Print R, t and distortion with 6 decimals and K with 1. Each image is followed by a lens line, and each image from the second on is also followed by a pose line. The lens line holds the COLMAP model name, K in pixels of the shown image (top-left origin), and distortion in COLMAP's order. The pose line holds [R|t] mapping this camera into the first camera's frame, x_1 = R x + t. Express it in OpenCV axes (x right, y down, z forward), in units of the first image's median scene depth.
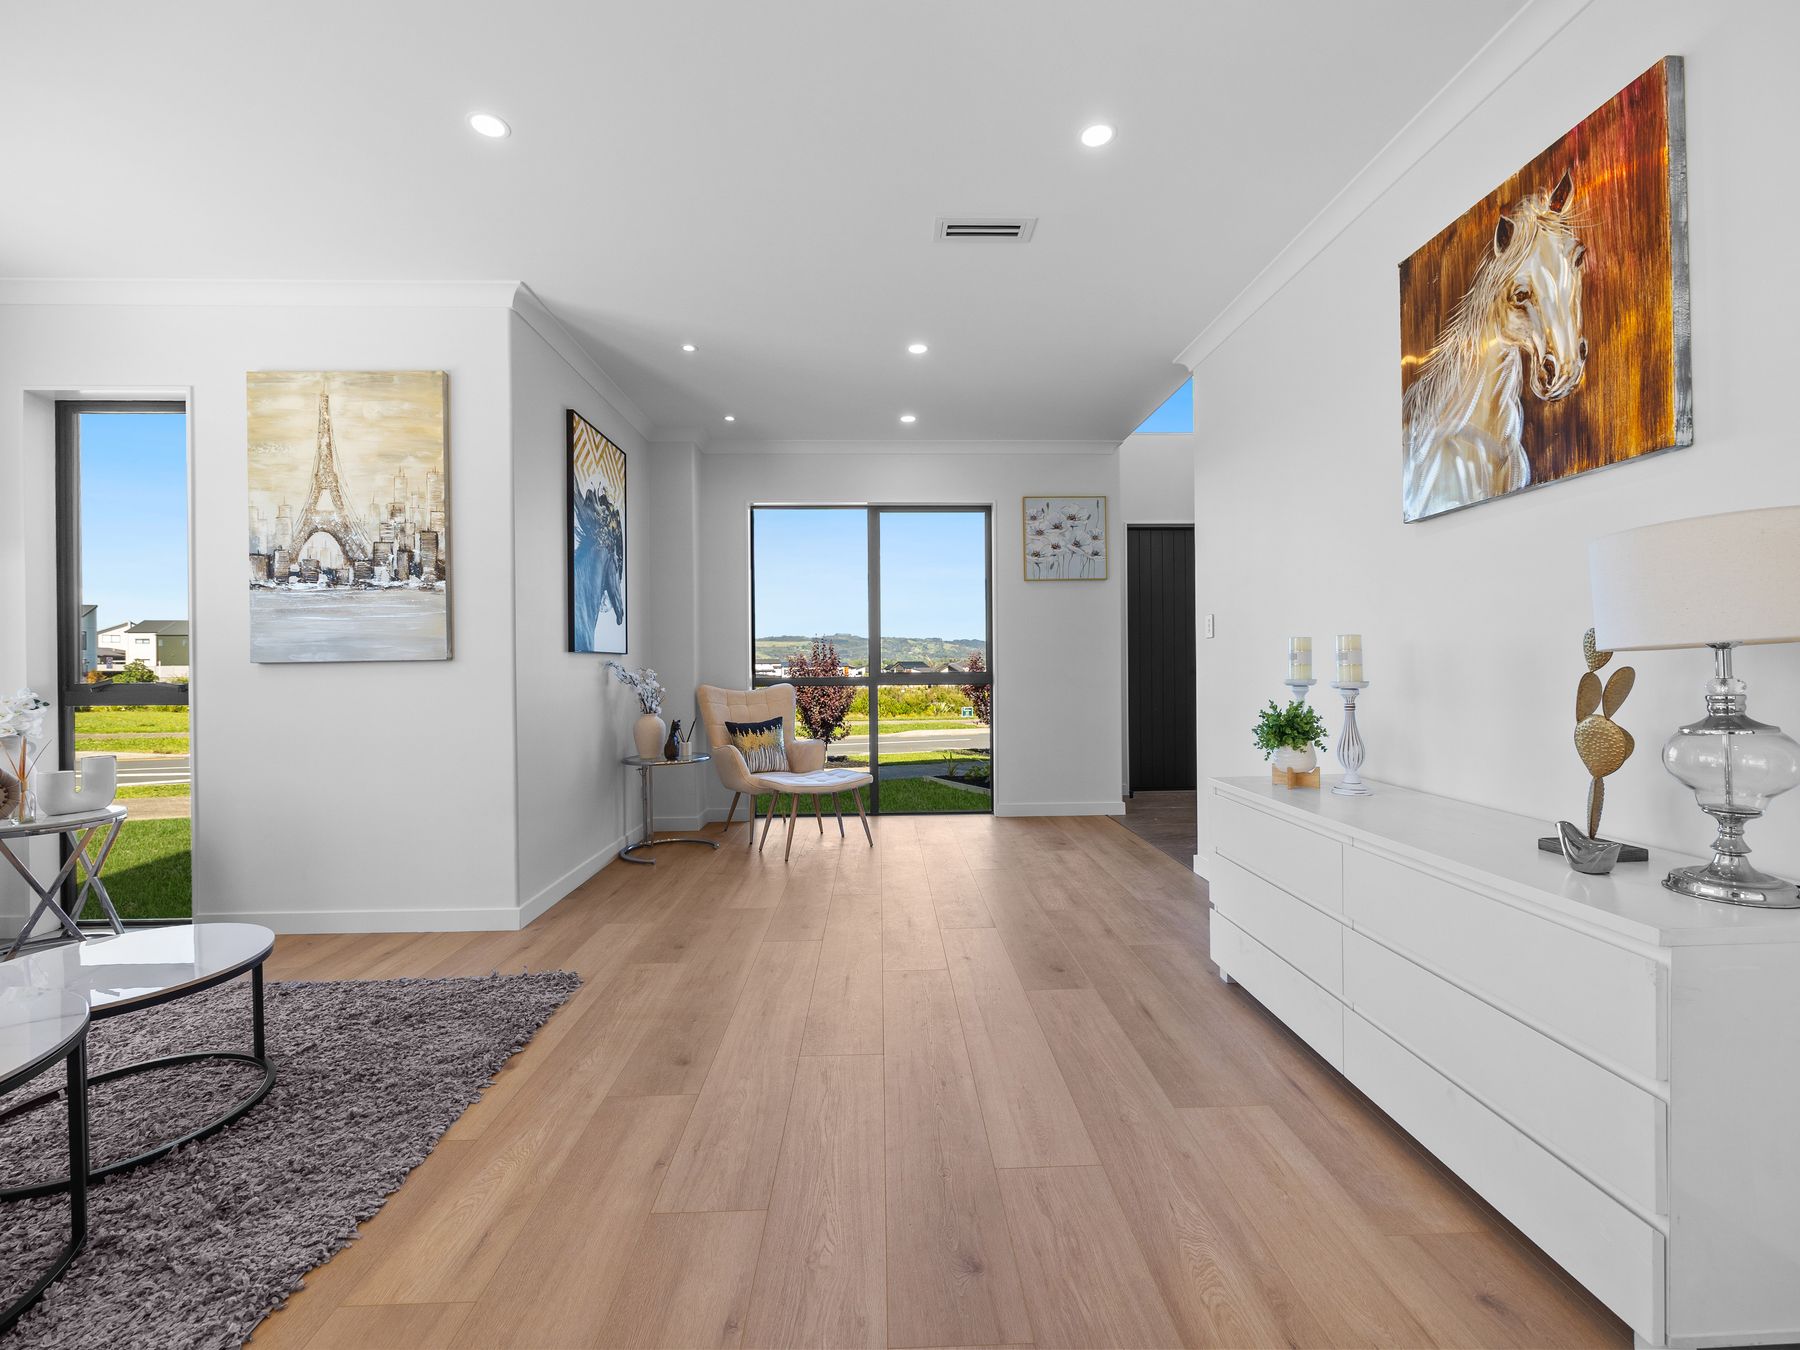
lens RADIAL K [[771.9, 0, 900.5], [0, 771.9, 673.6], [0, 0, 1]] dist [-0.000104, -0.000023]
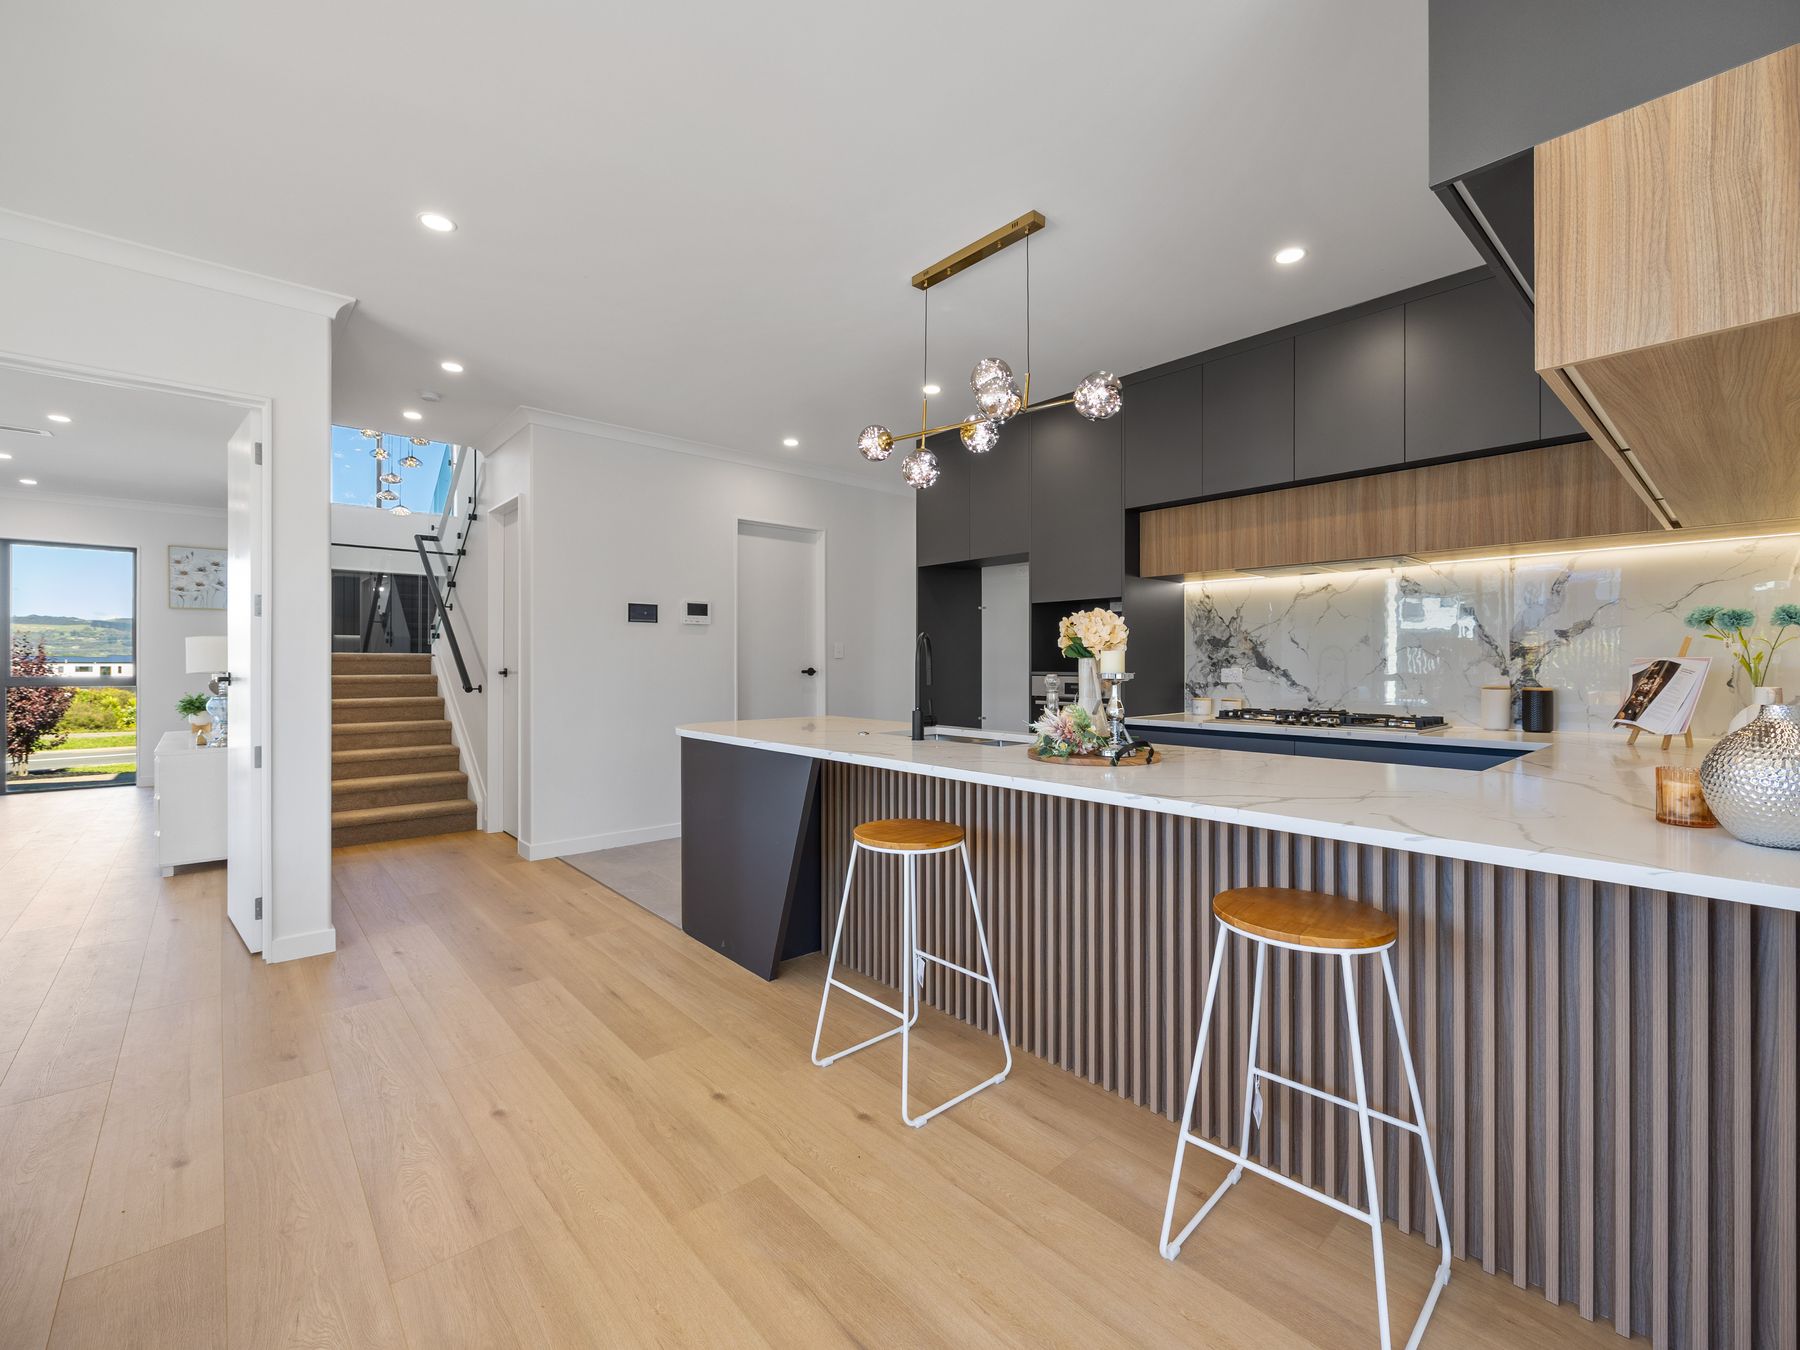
lens RADIAL K [[771.9, 0, 901.2], [0, 771.9, 666.2], [0, 0, 1]] dist [-0.000104, -0.000023]
pose [[0.772325, 0.007797, 0.635180, 0.120723], [-0.002981, 0.999958, -0.008650, -0.005586], [-0.635220, 0.004788, 0.772316, -0.339507]]
